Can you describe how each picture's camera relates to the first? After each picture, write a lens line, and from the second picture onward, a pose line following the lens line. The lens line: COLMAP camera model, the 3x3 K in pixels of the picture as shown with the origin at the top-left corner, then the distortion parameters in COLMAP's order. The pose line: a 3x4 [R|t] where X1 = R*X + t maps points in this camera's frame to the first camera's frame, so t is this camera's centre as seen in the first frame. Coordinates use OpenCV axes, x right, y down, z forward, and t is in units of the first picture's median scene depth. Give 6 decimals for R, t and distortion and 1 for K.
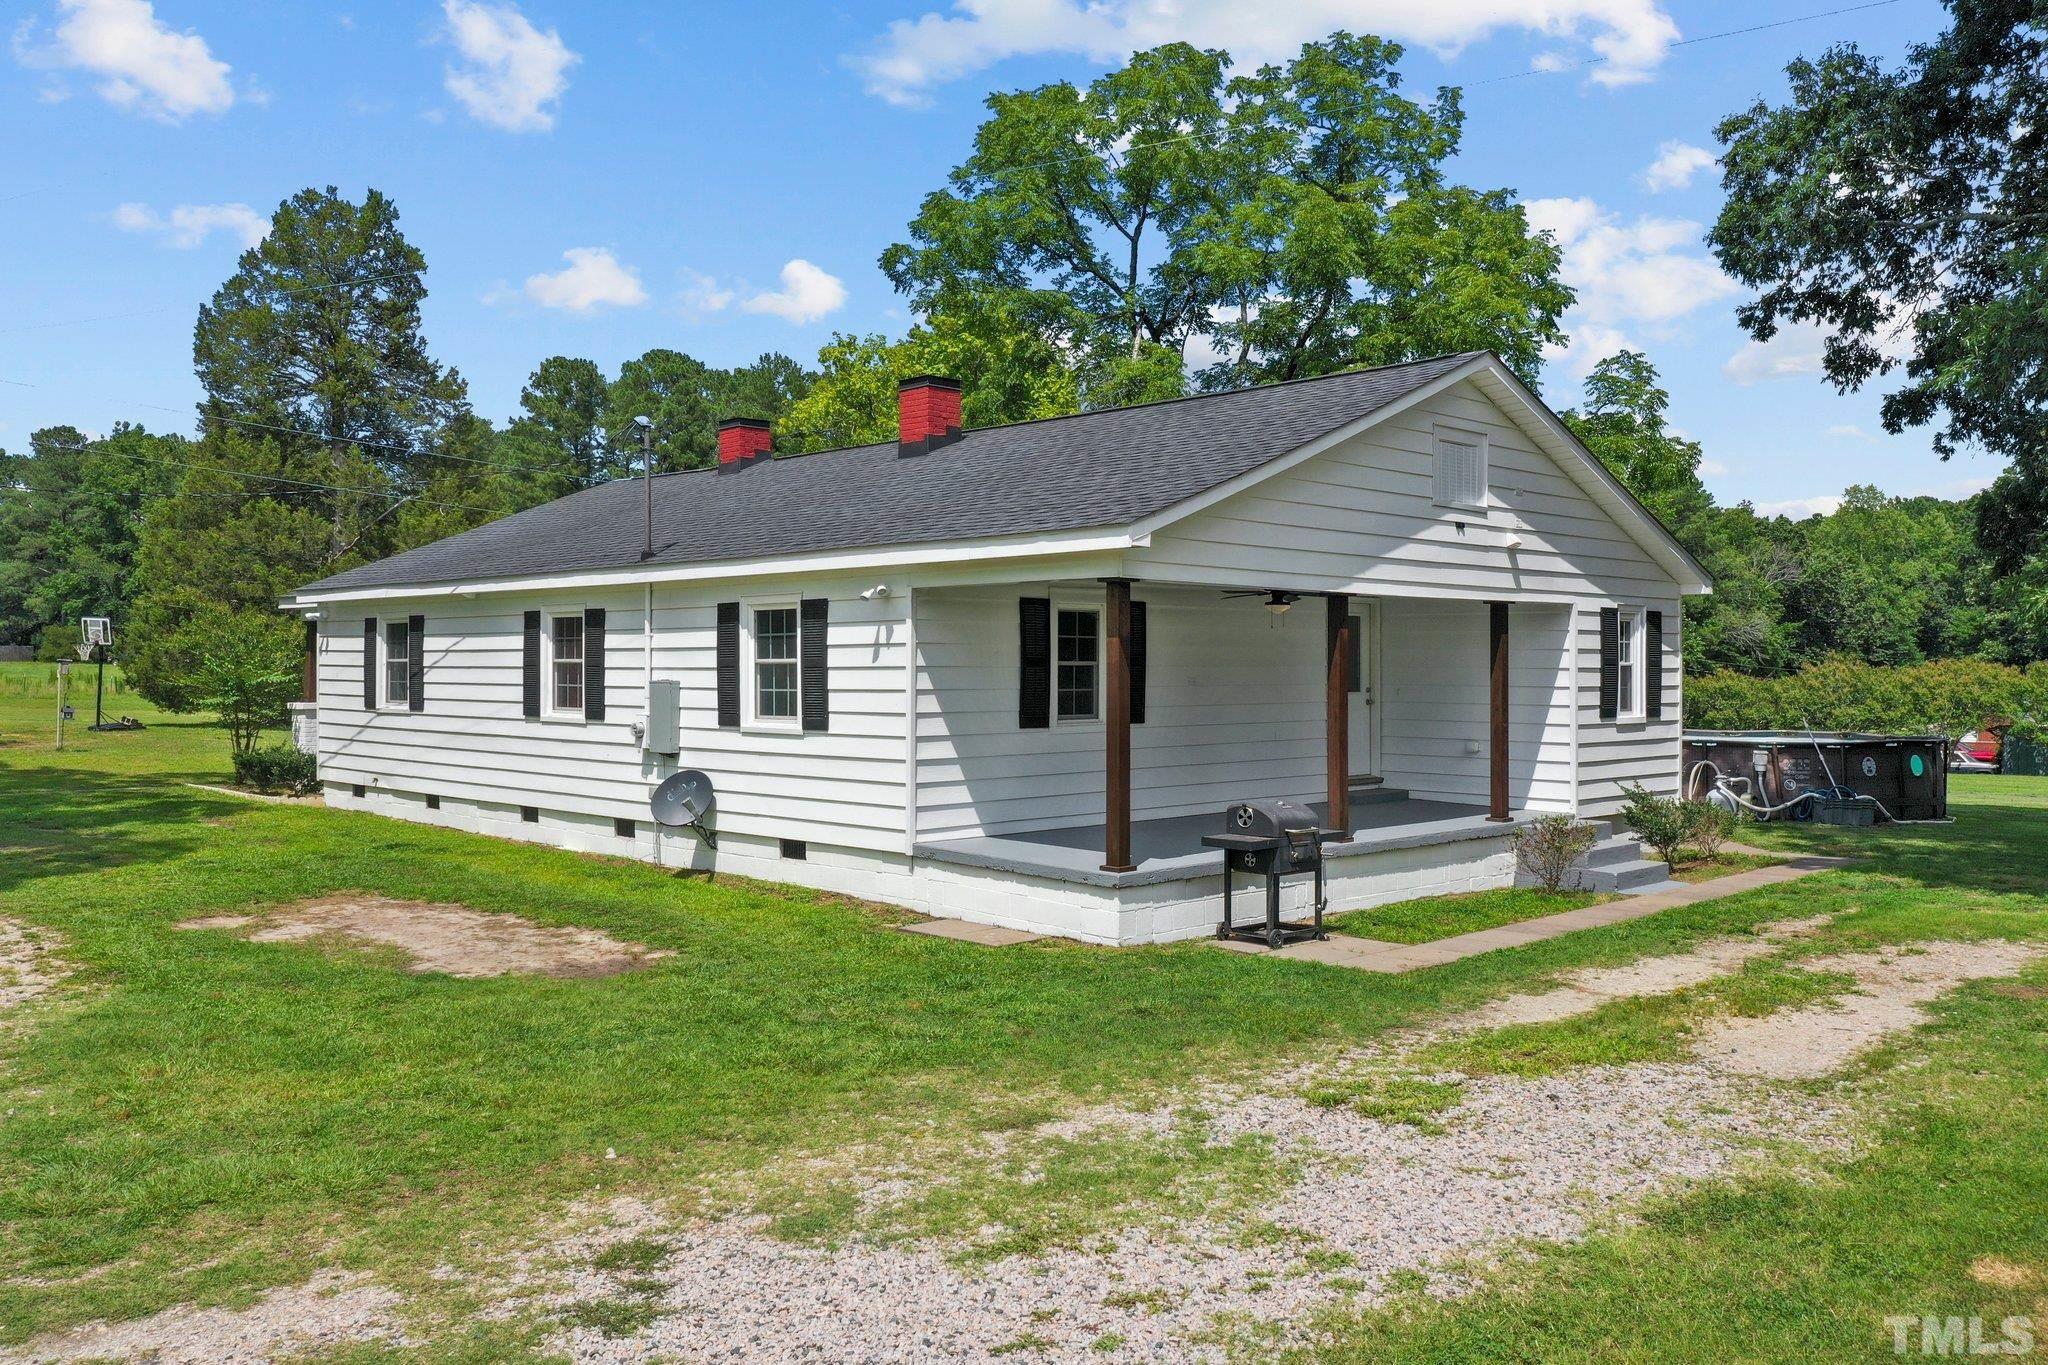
lens RADIAL K [[1628.0, 0, 1024.0], [0, 1628.0, 682.5], [0, 0, 1]] dist [0.026968, 0.003994]
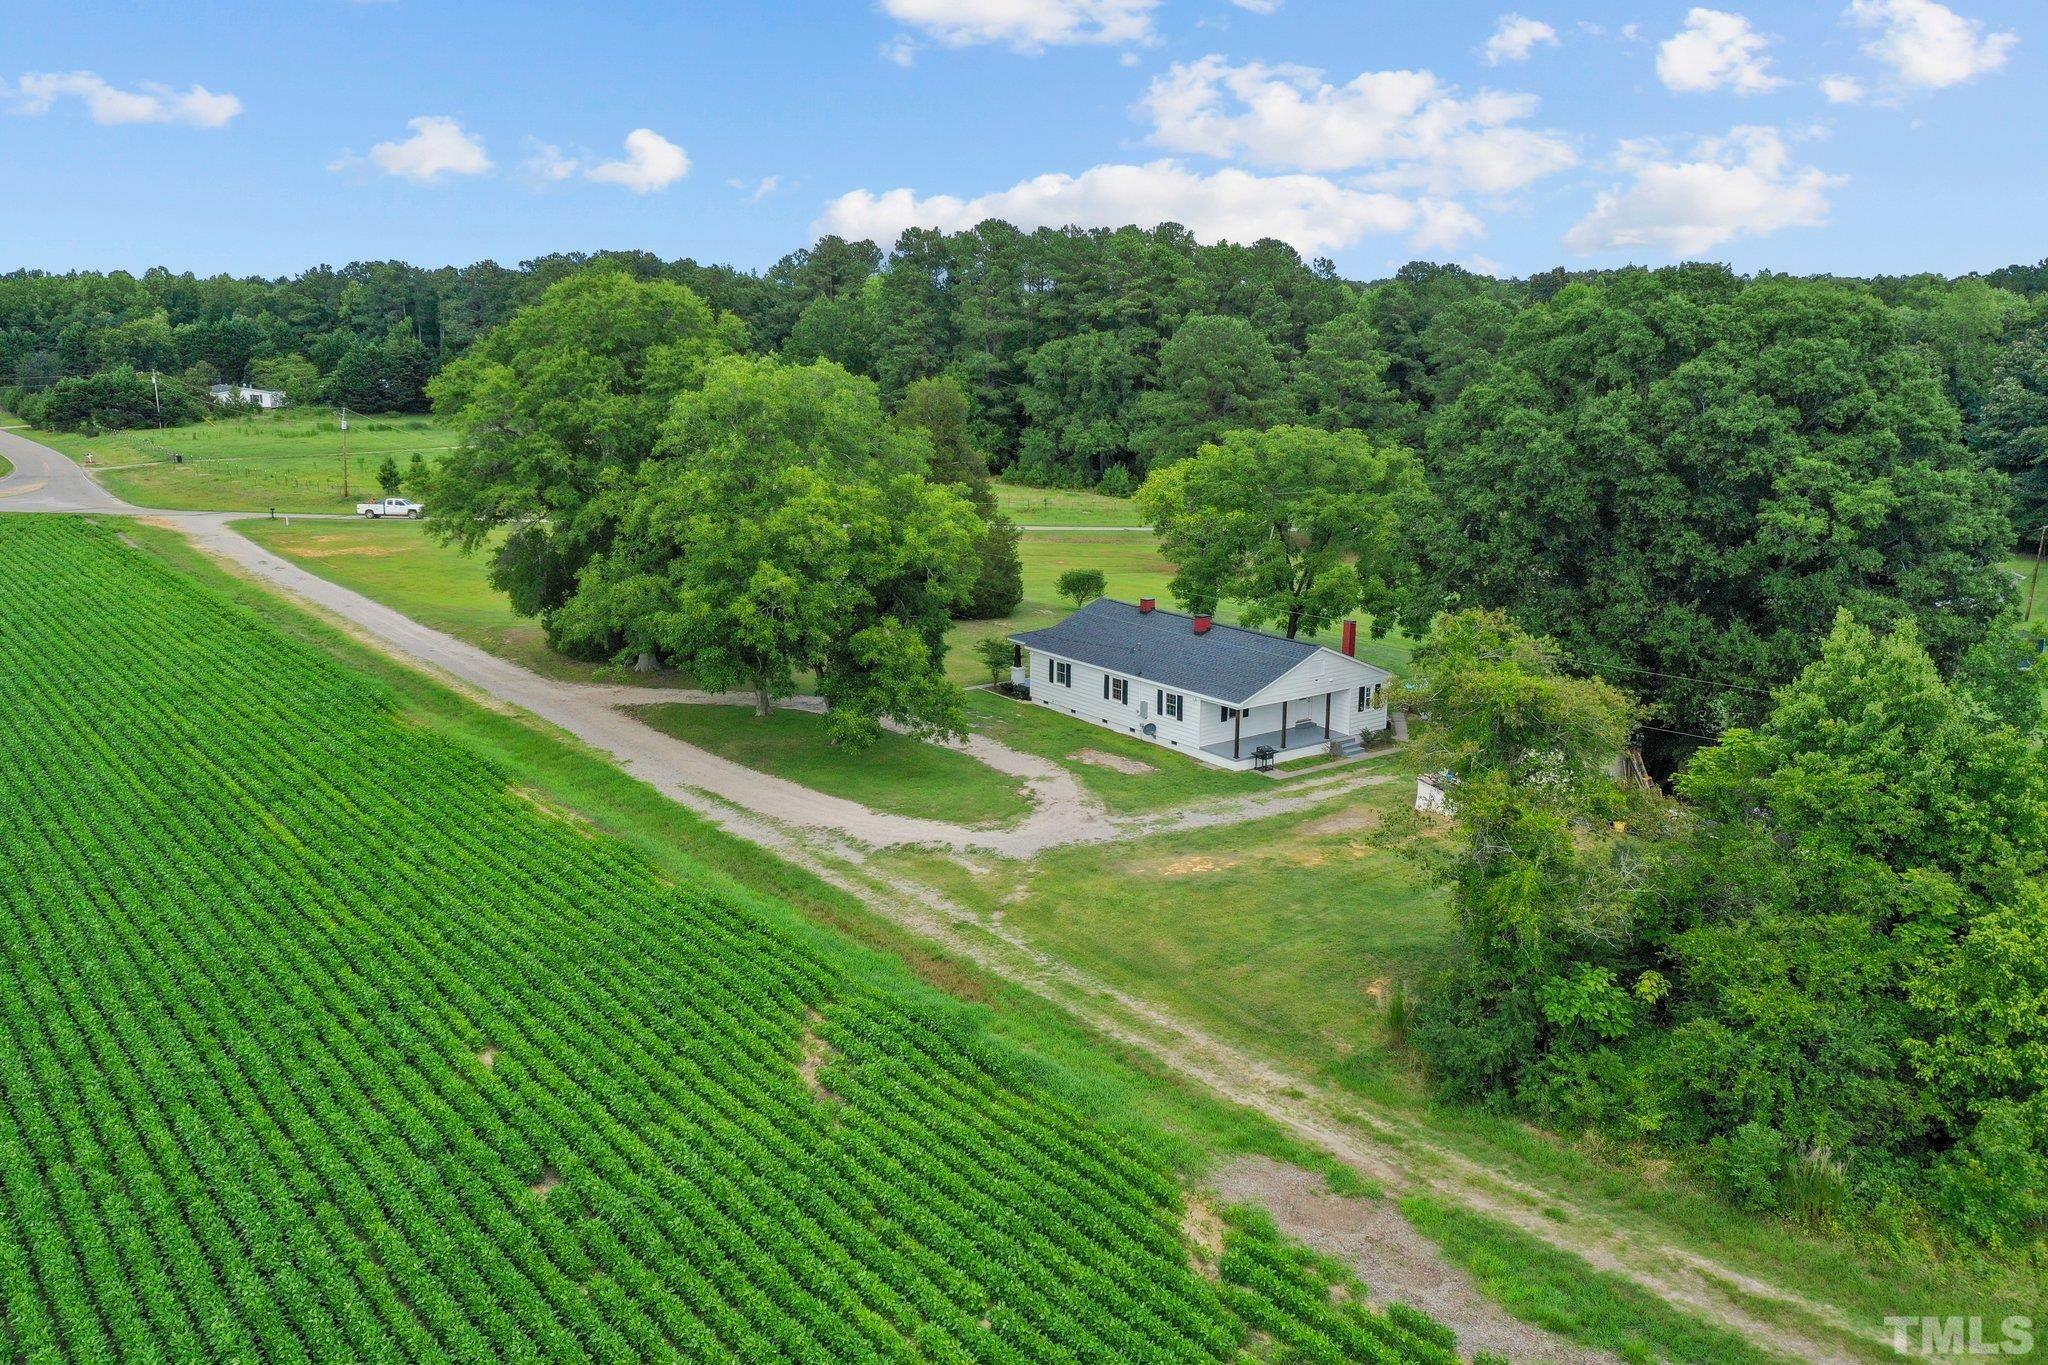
lens RADIAL K [[1628.0, 0, 1024.0], [0, 1628.0, 682.5], [0, 0, 1]] dist [0.026968, 0.003994]
pose [[0.990557, 0.029802, -0.133824, 0.063742], [0.001067, 0.974383, 0.224895, -1.190541], [0.137098, -0.222914, 0.965150, -3.802160]]
